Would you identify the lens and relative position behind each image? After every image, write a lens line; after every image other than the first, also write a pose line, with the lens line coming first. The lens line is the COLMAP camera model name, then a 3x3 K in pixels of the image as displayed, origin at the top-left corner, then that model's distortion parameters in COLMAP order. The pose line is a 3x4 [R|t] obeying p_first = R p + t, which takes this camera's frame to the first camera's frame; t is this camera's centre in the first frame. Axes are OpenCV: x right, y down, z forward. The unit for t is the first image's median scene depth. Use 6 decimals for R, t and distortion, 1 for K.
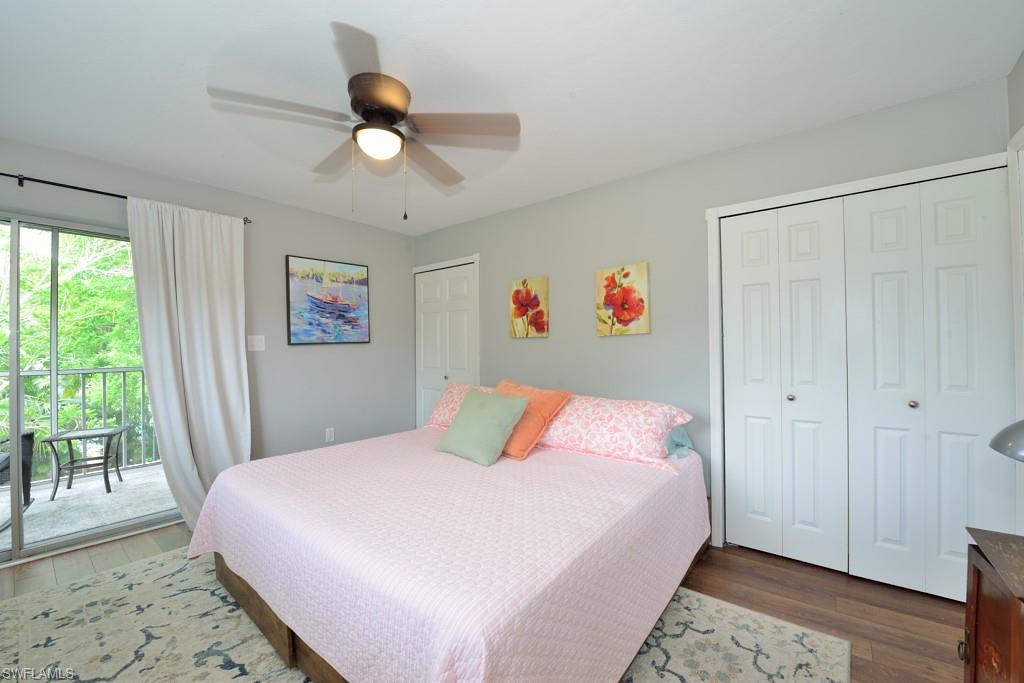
lens RADIAL K [[418.5, 0, 509.4], [0, 418.5, 346.1], [0, 0, 1]] dist [-0.002487, -0.000226]
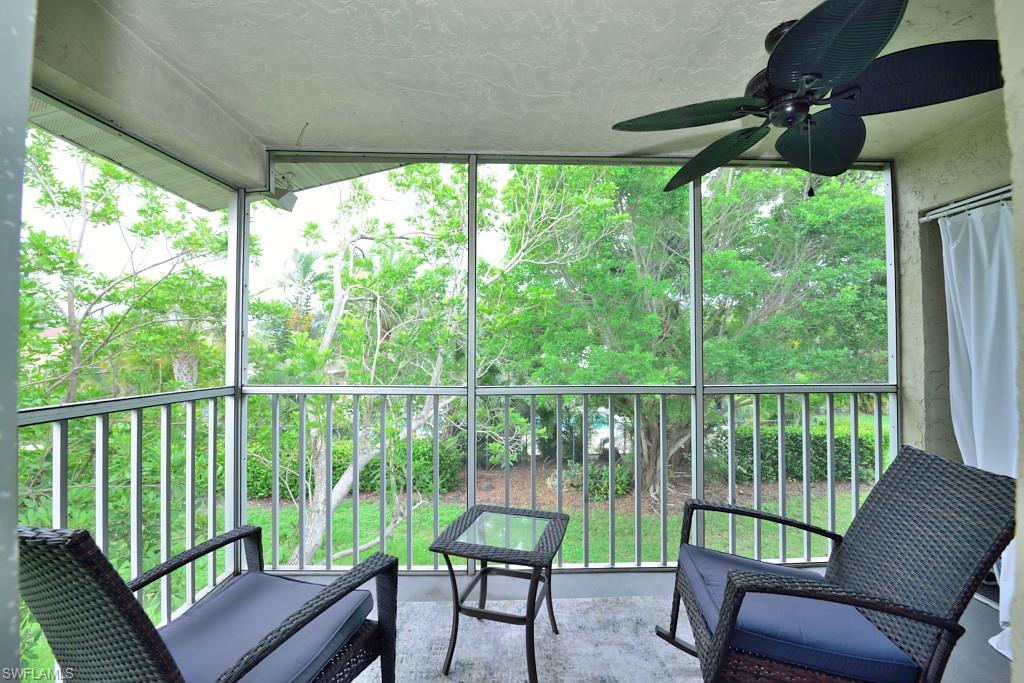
lens RADIAL K [[418.5, 0, 511.3], [0, 418.5, 346.2], [0, 0, 1]] dist [-0.002487, -0.000226]
pose [[0.666959, -0.009656, -0.745032, -0.255798], [0.000128, 0.999917, -0.012844, 0.008060], [0.745094, 0.008471, 0.666906, 0.271835]]
